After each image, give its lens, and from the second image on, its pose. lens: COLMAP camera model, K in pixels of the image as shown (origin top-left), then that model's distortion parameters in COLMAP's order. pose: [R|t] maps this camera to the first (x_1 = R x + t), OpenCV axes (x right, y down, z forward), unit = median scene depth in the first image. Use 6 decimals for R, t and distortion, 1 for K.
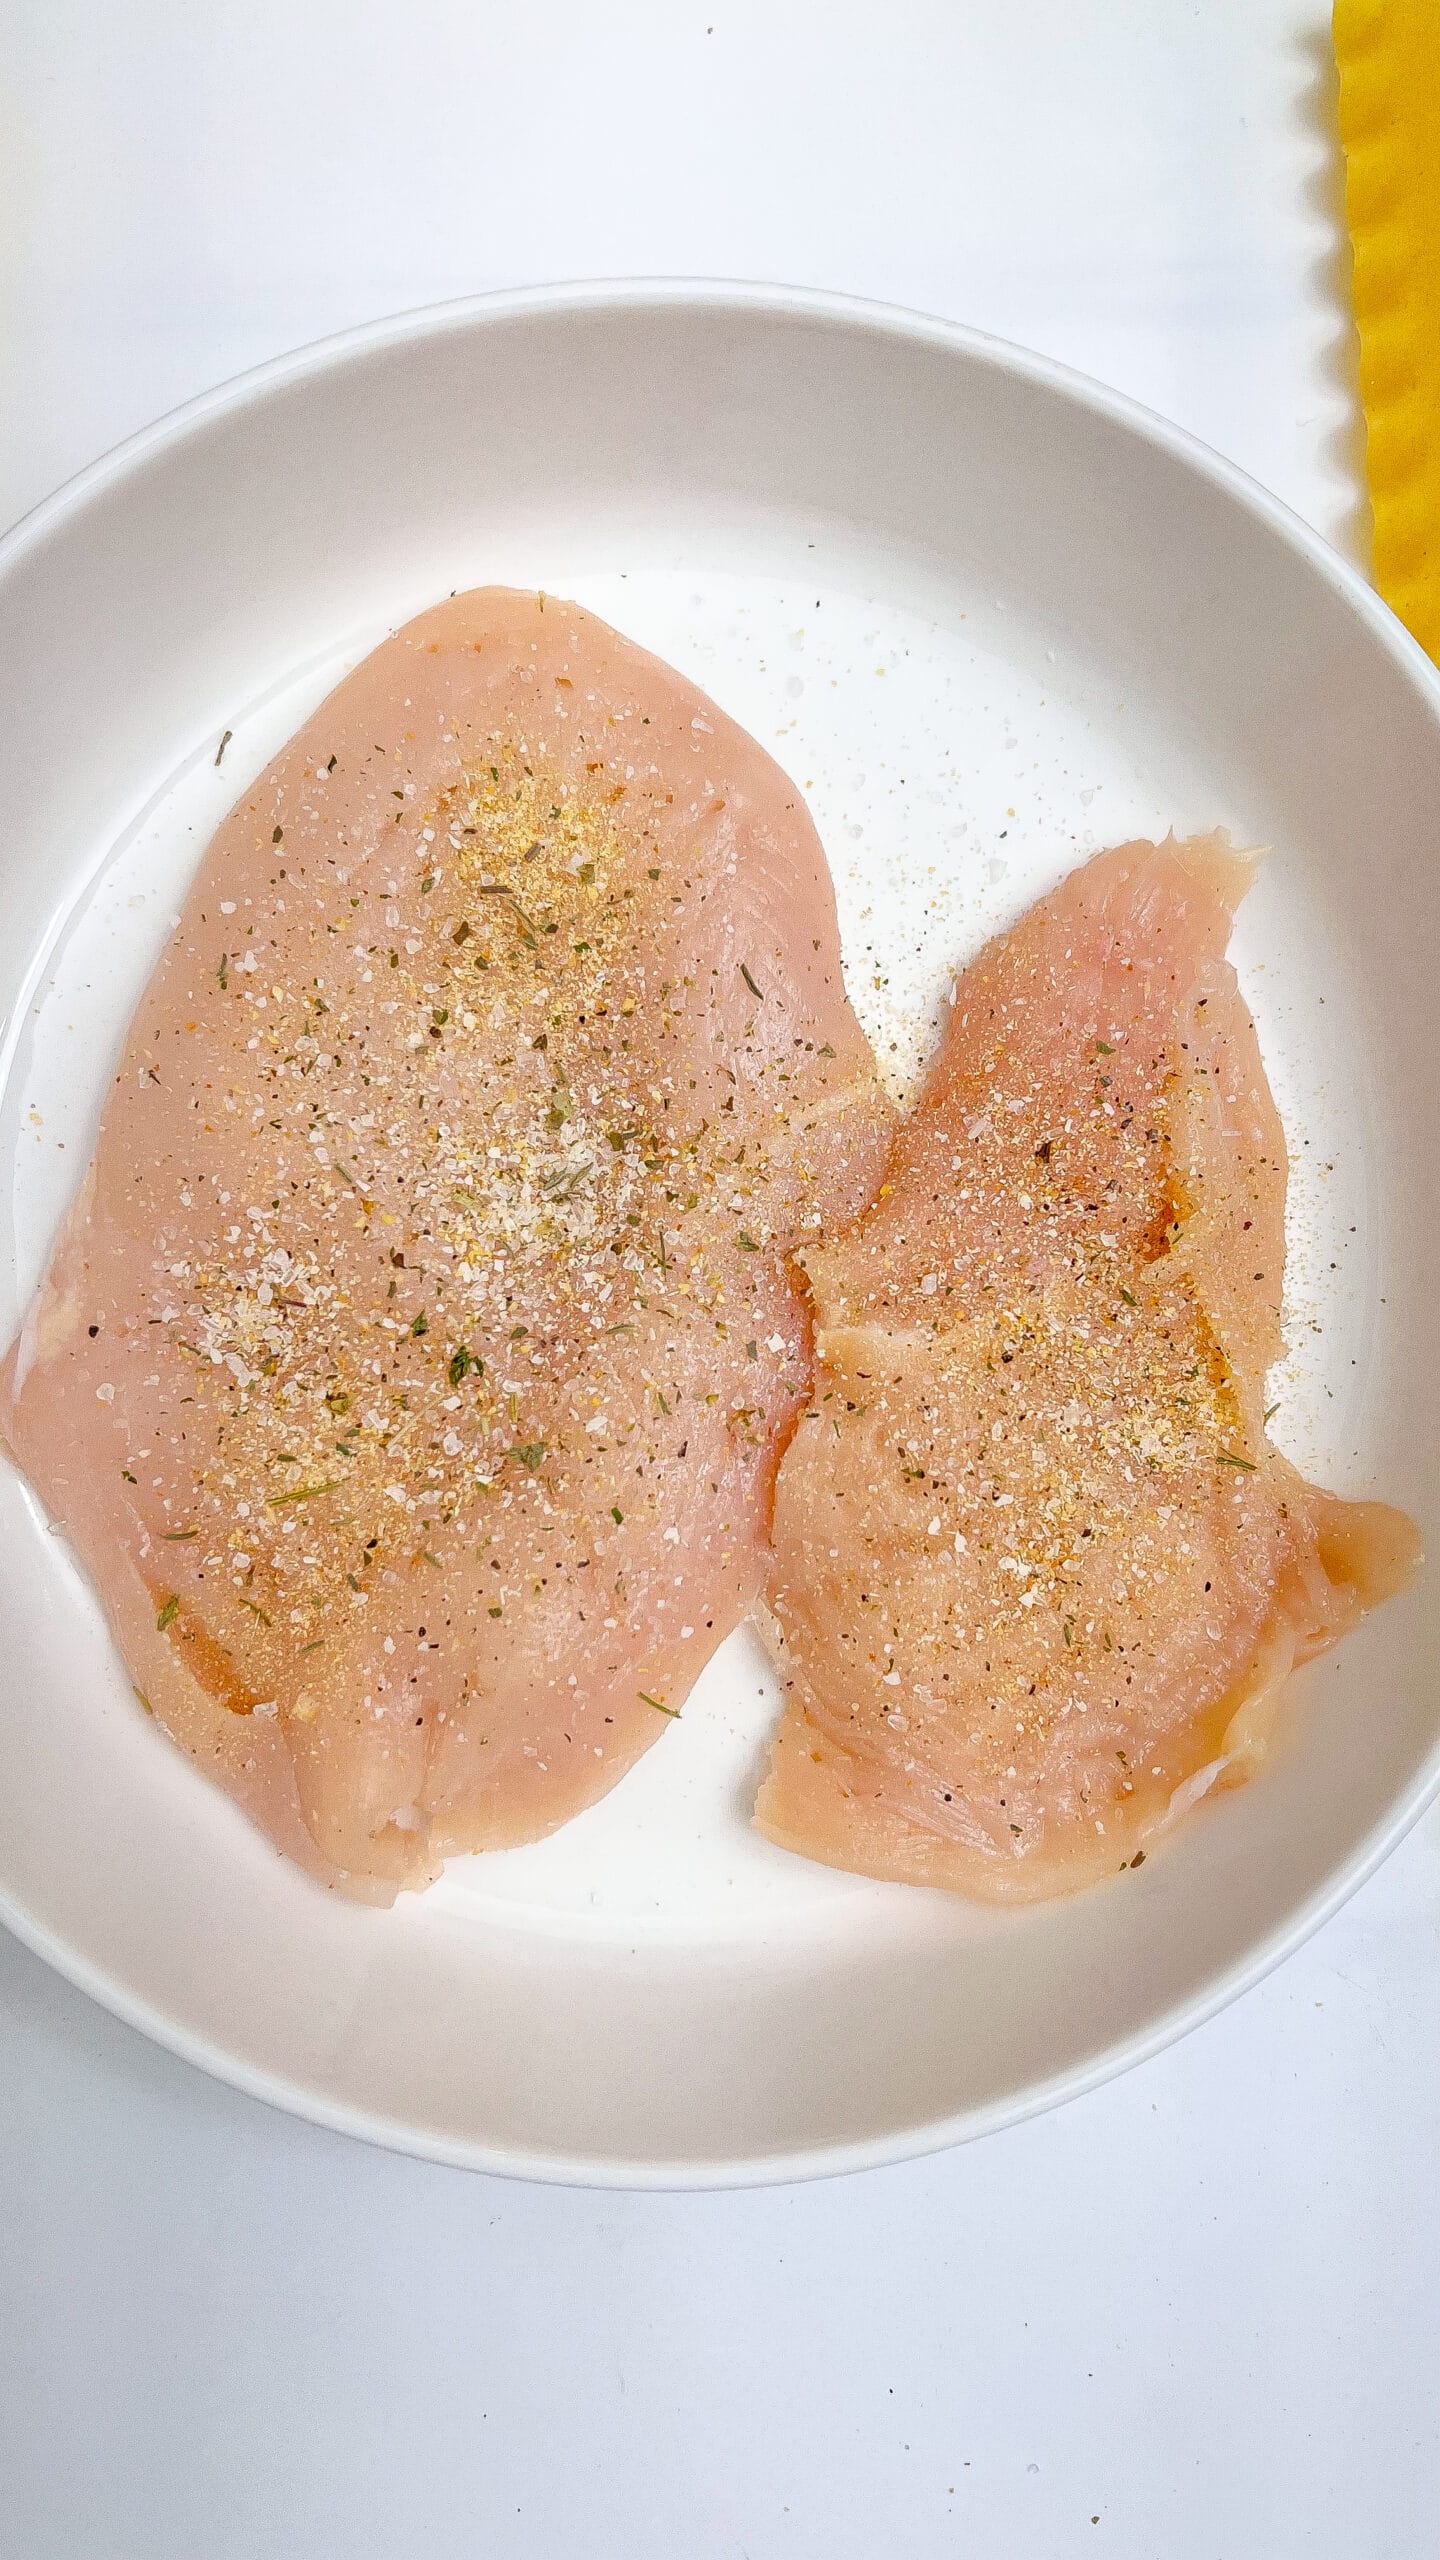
lens RADIAL K [[1949.5, 0, 724.3], [0, 1949.5, 1284.0], [0, 0, 1]] dist [0.078525, 0.001499]
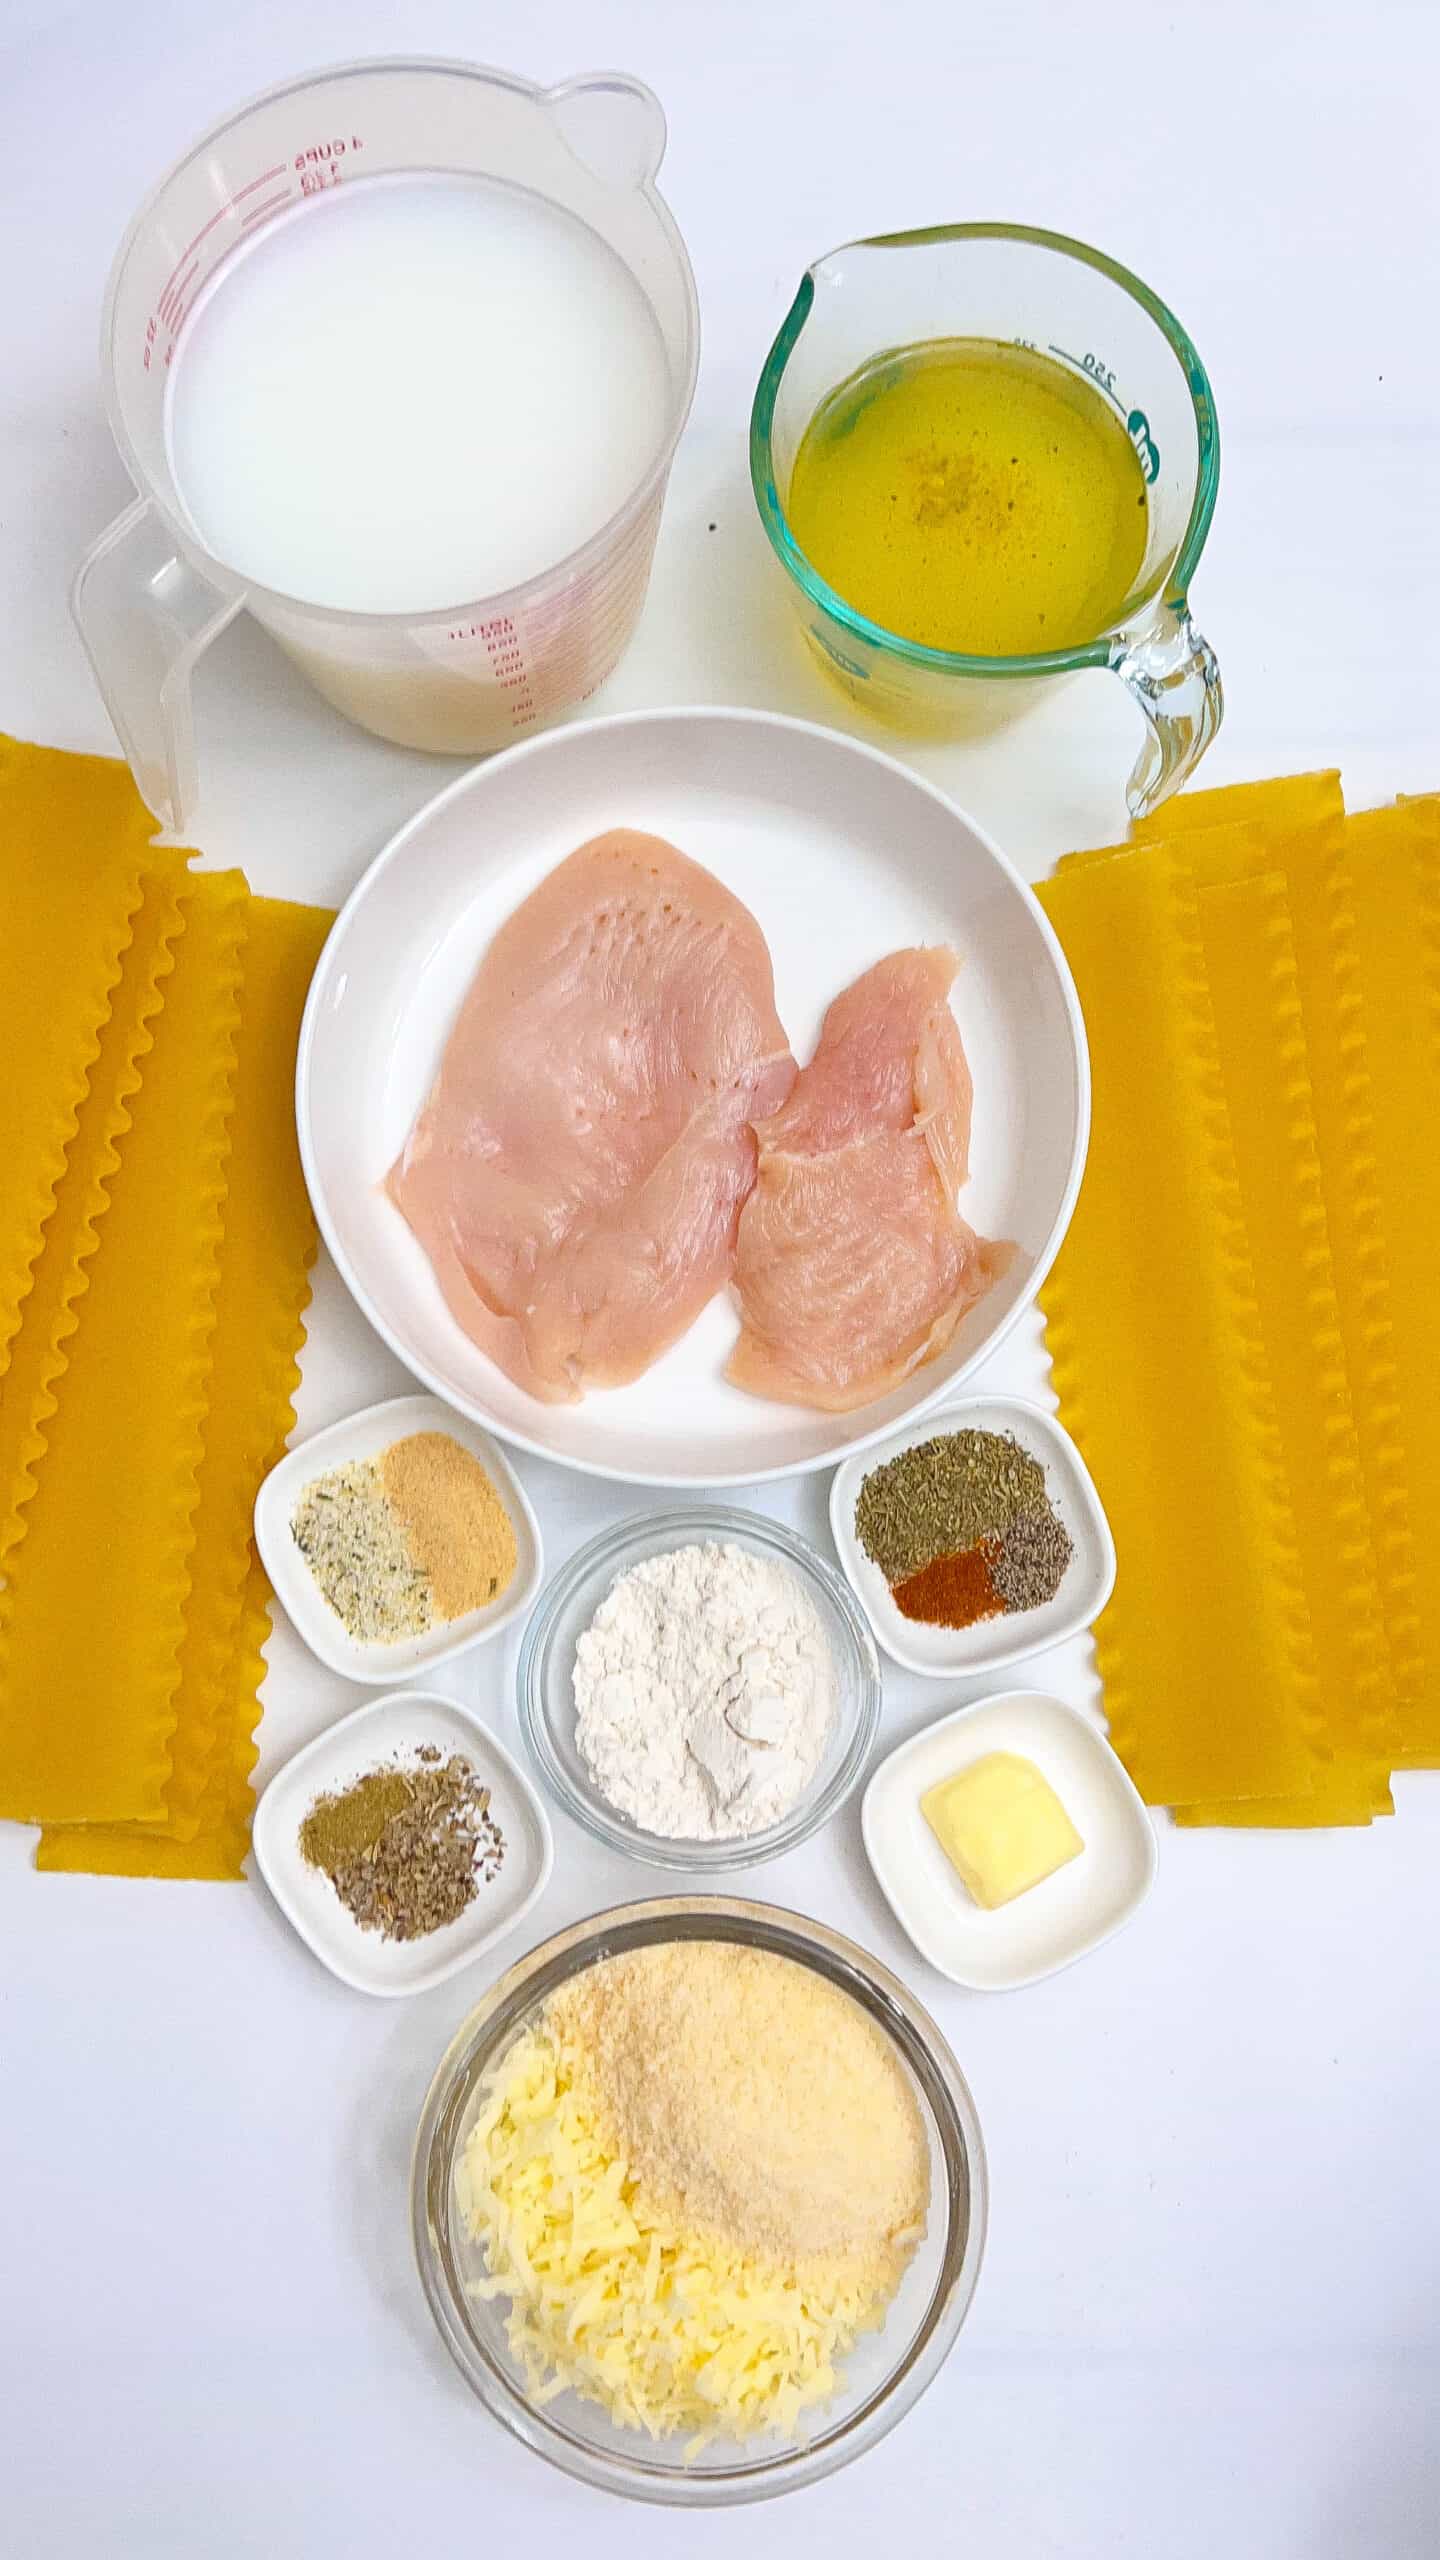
lens RADIAL K [[1949.5, 0, 715.5], [0, 1949.5, 1274.6], [0, 0, 1]] dist [0.078525, 0.001499]
pose [[0.999633, 0.026595, 0.005163, -0.010223], [-0.026208, 0.997583, -0.064349, 0.300182], [-0.006862, 0.064190, 0.997914, -1.217258]]
